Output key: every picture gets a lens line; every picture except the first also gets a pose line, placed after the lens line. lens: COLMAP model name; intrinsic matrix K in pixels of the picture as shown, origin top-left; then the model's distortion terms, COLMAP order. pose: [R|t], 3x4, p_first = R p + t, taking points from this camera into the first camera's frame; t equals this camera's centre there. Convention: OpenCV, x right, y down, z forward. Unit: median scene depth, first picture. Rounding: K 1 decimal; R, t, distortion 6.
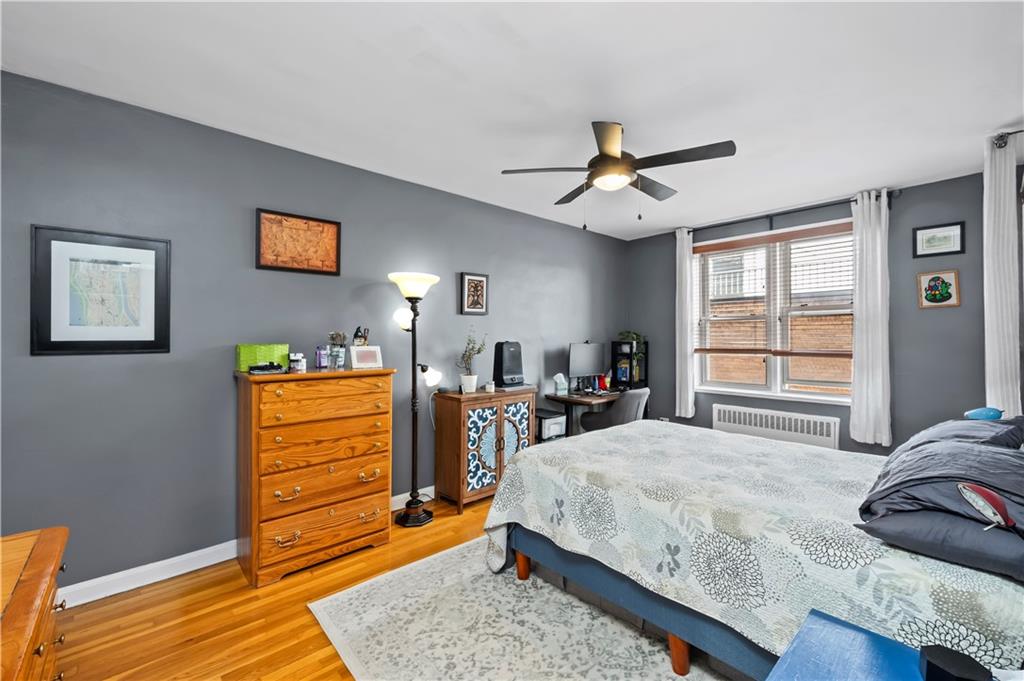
lens RADIAL K [[432.0, 0, 511.6], [0, 432.0, 335.7], [0, 0, 1]] dist [-0.001002, -0.000021]
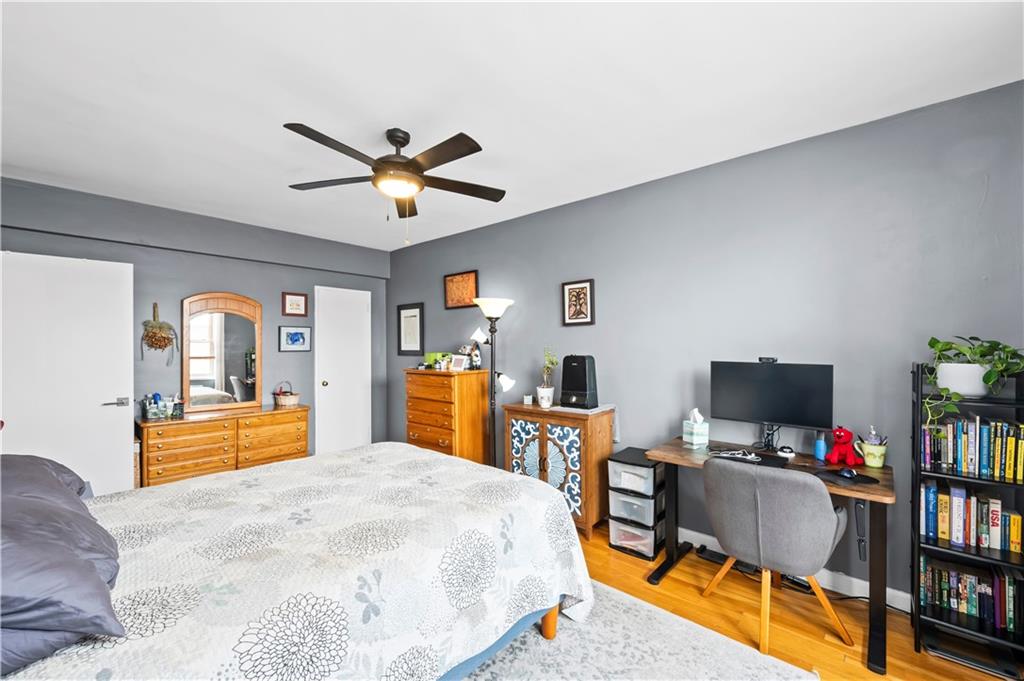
lens RADIAL K [[410.0, 0, 510.7], [0, 410.0, 347.6], [0, 0, 1]] dist [0.000939, 0.000062]
pose [[0.110549, 0.003073, -0.993866, 0.858373], [0.004854, 0.999982, 0.003632, -0.005780], [0.993859, -0.005226, 0.110532, 0.842613]]
